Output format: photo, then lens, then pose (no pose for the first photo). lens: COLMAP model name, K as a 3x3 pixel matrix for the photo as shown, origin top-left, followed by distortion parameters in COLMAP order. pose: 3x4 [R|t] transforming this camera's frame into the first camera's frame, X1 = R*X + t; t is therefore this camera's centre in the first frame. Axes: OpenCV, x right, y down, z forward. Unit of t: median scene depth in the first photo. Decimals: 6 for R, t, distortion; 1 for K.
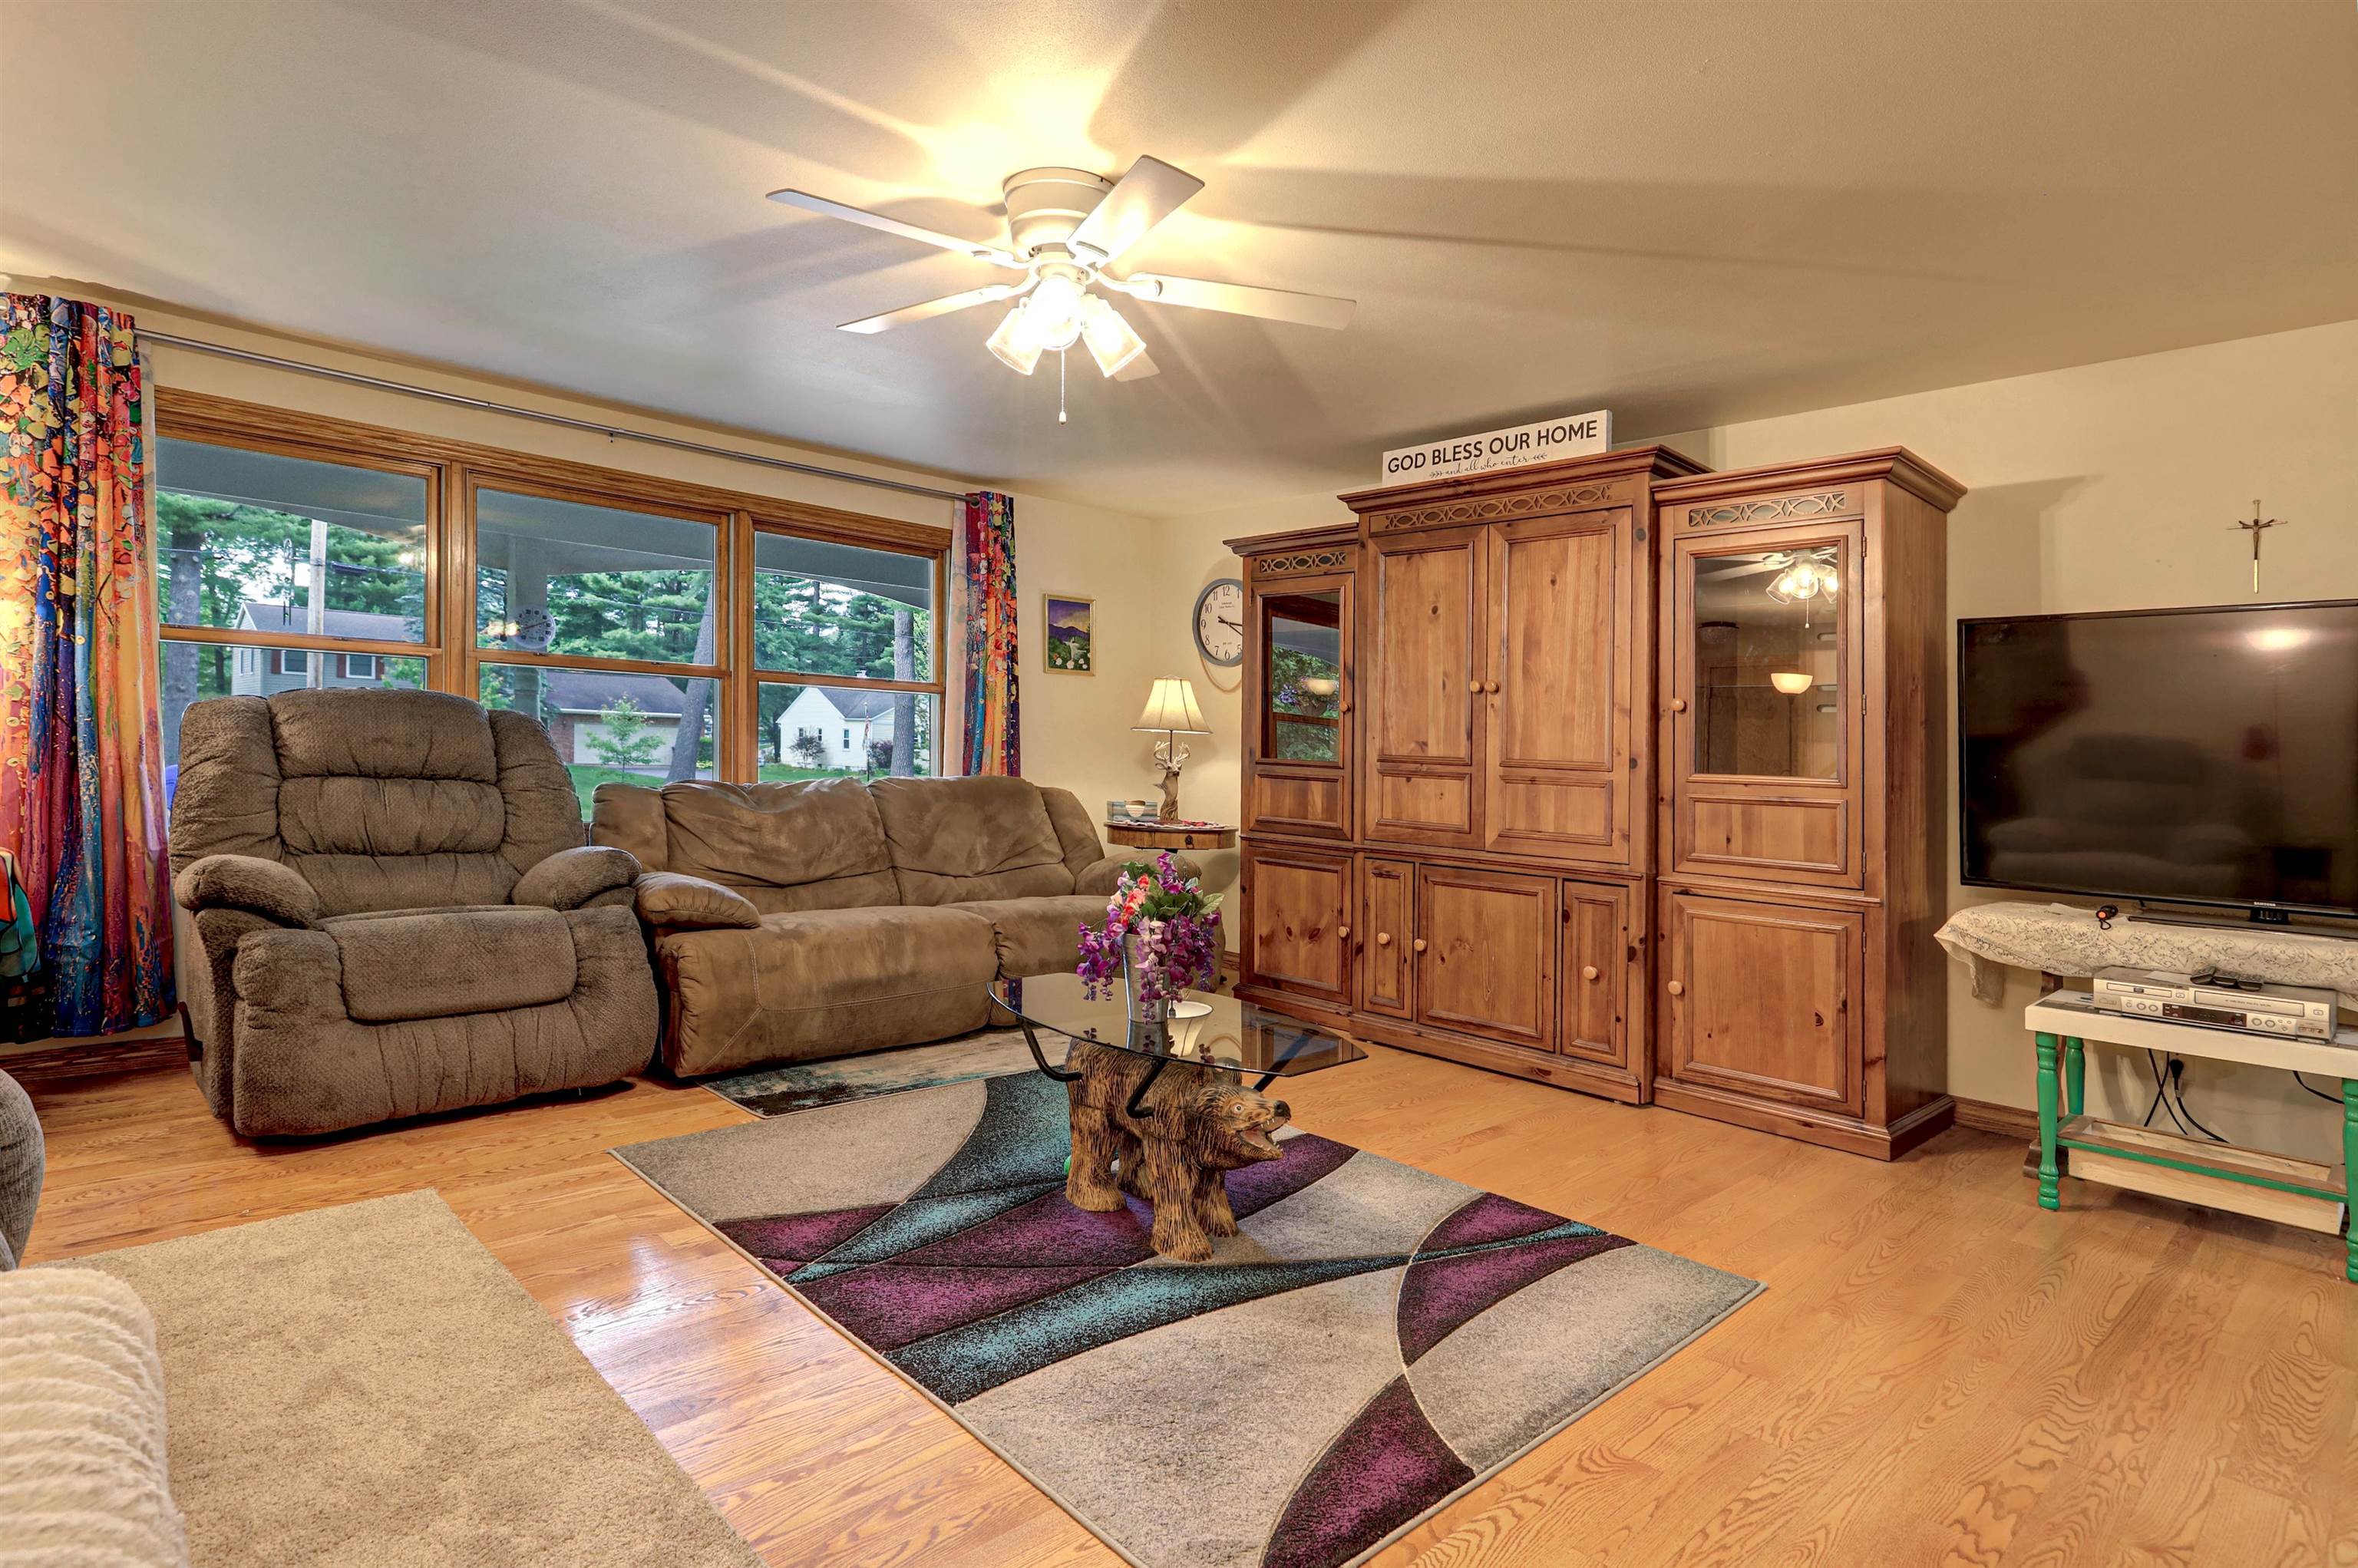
lens RADIAL K [[1238.0, 0, 1192.1], [0, 1238.0, 763.4], [0, 0, 1]] dist [0.004389, 0.000538]
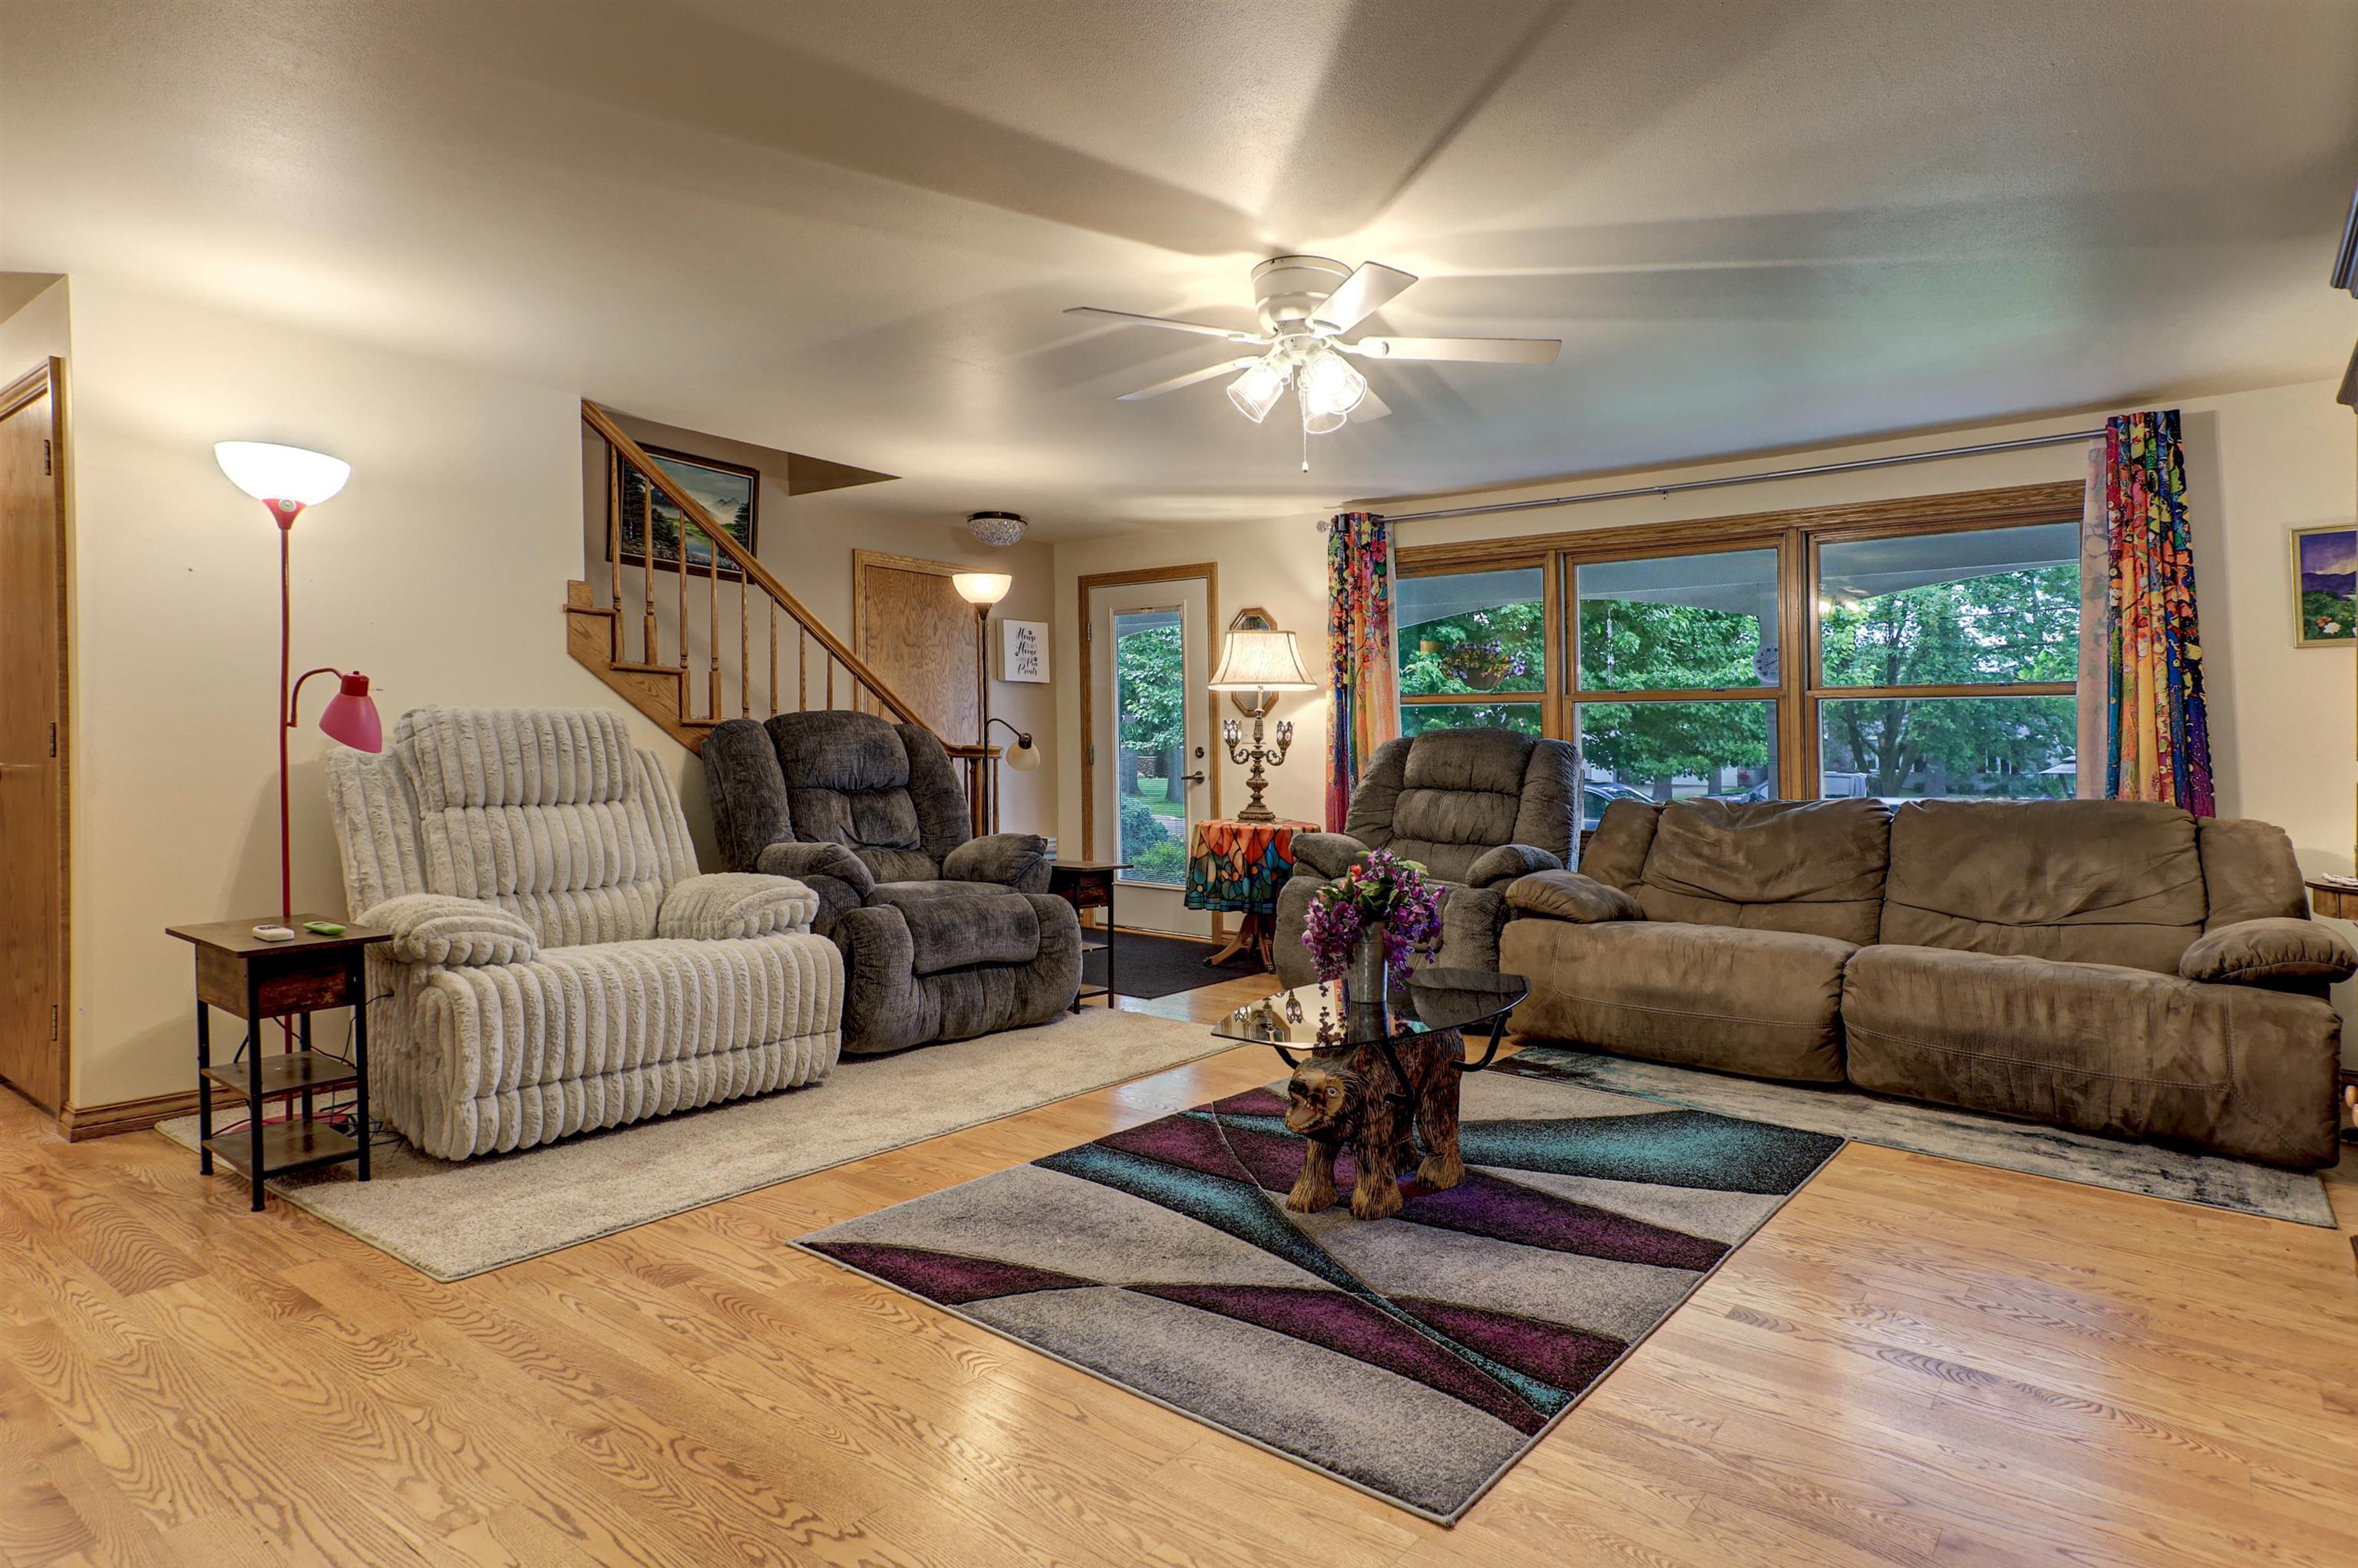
lens RADIAL K [[1238.0, 0, 1192.2], [0, 1238.0, 790.4], [0, 0, 1]] dist [0.004389, 0.000538]
pose [[0.138401, -0.007488, -0.990348, 0.771518], [-0.018765, 0.999772, -0.010182, 0.034856], [0.990198, 0.019993, 0.138229, 0.547866]]
